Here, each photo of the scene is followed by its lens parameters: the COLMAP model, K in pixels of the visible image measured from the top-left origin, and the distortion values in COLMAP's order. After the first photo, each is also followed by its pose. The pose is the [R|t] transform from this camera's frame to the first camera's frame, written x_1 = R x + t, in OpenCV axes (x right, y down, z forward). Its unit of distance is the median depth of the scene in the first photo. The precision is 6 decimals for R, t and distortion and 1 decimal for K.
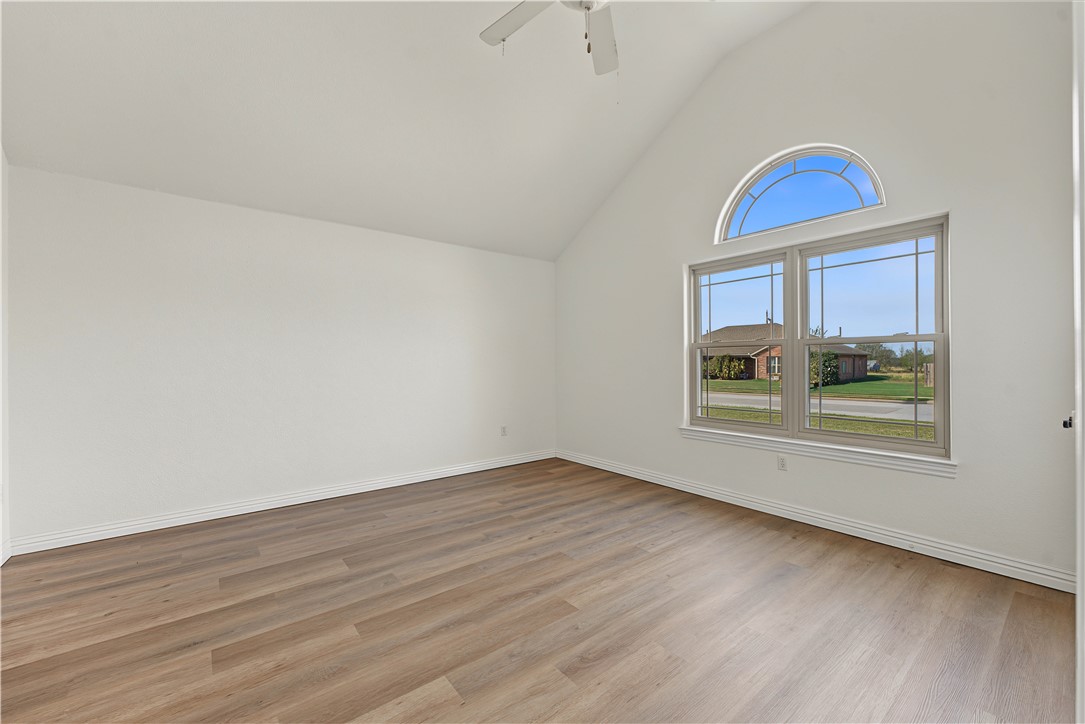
lens RADIAL K [[442.3, 0, 542.8], [0, 442.3, 362.1], [0, 0, 1]] dist [0.001395, 0.000513]
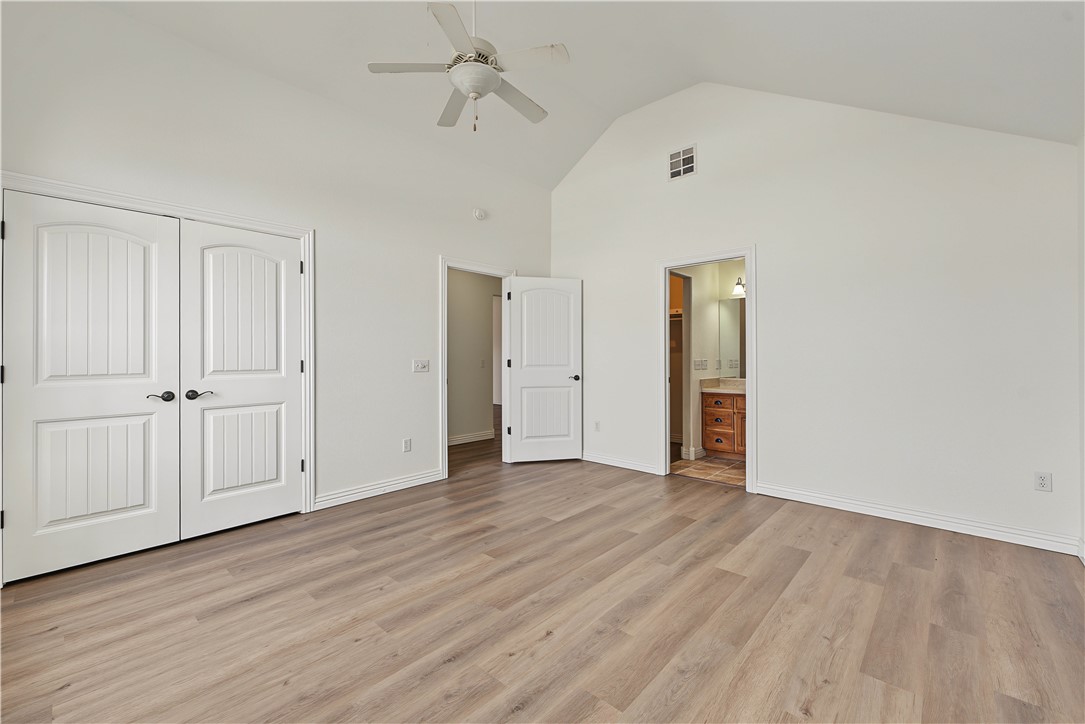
lens RADIAL K [[442.3, 0, 542.7], [0, 442.3, 358.0], [0, 0, 1]] dist [0.001395, 0.000513]
pose [[-0.987418, 0.008675, -0.157895, 0.084509], [0.008378, 0.999962, 0.002548, 0.001147], [0.157911, 0.001193, -0.987453, 1.762040]]
